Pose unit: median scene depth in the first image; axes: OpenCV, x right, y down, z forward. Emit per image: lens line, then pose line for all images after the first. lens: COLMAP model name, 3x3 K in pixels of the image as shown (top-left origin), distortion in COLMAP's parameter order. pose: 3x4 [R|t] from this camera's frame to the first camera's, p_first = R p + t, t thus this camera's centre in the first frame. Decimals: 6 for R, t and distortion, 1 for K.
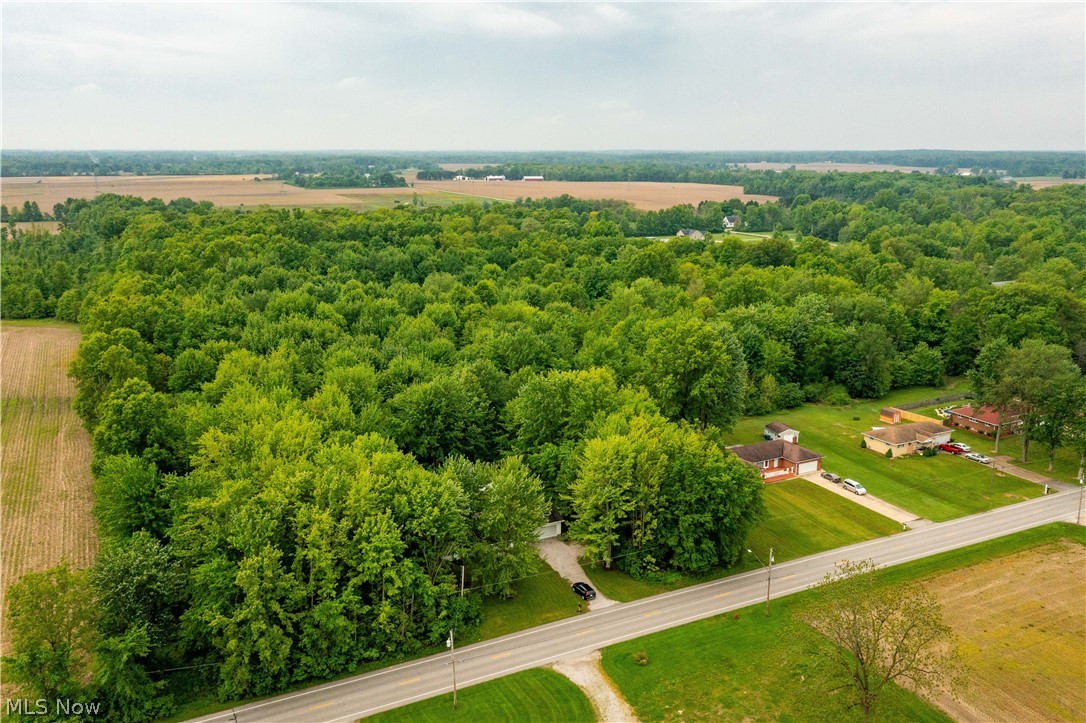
lens RADIAL K [[875.8, 0, 569.5], [0, 875.8, 398.2], [0, 0, 1]] dist [-0.006933, -0.001053]
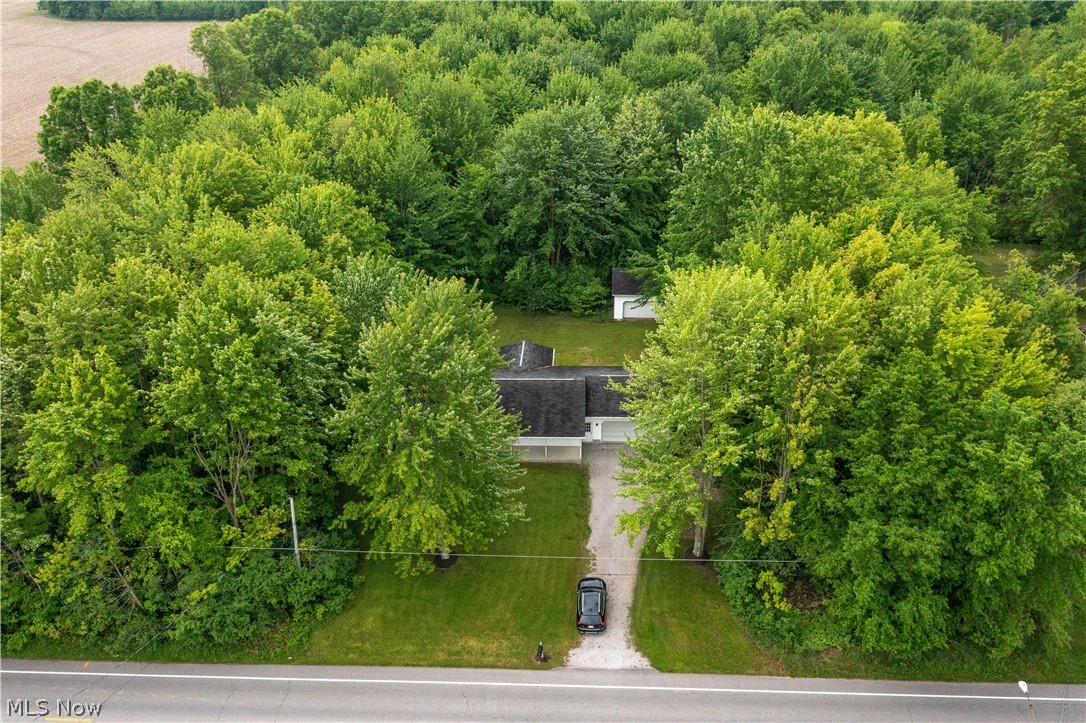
lens RADIAL K [[875.8, 0, 569.5], [0, 875.8, 398.2], [0, 0, 1]] dist [-0.006933, -0.001053]
pose [[0.866723, 0.244445, -0.434785, 0.114470], [-0.121324, 0.948818, 0.291592, -0.003193], [0.483809, -0.199979, 0.852019, 0.430380]]
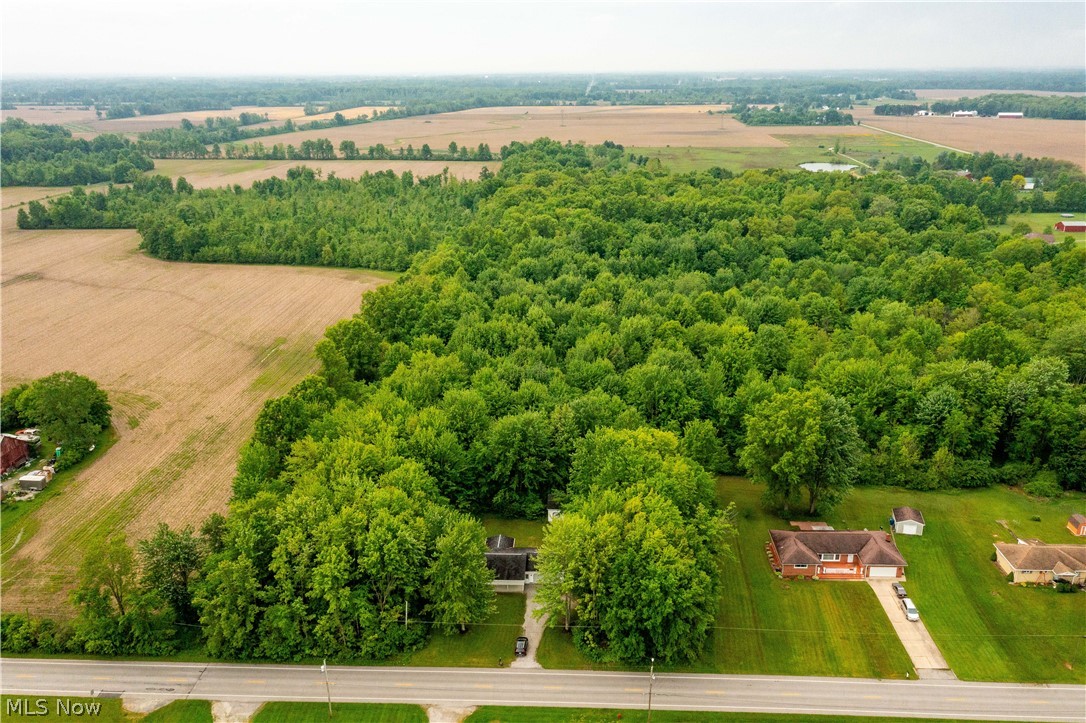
lens RADIAL K [[875.8, 0, 569.5], [0, 875.8, 398.2], [0, 0, 1]] dist [-0.006933, -0.001053]
pose [[0.867446, 0.168961, -0.467964, 0.361649], [-0.129585, 0.984833, 0.115374, -0.153851], [0.480360, -0.039440, 0.876184, 0.040816]]
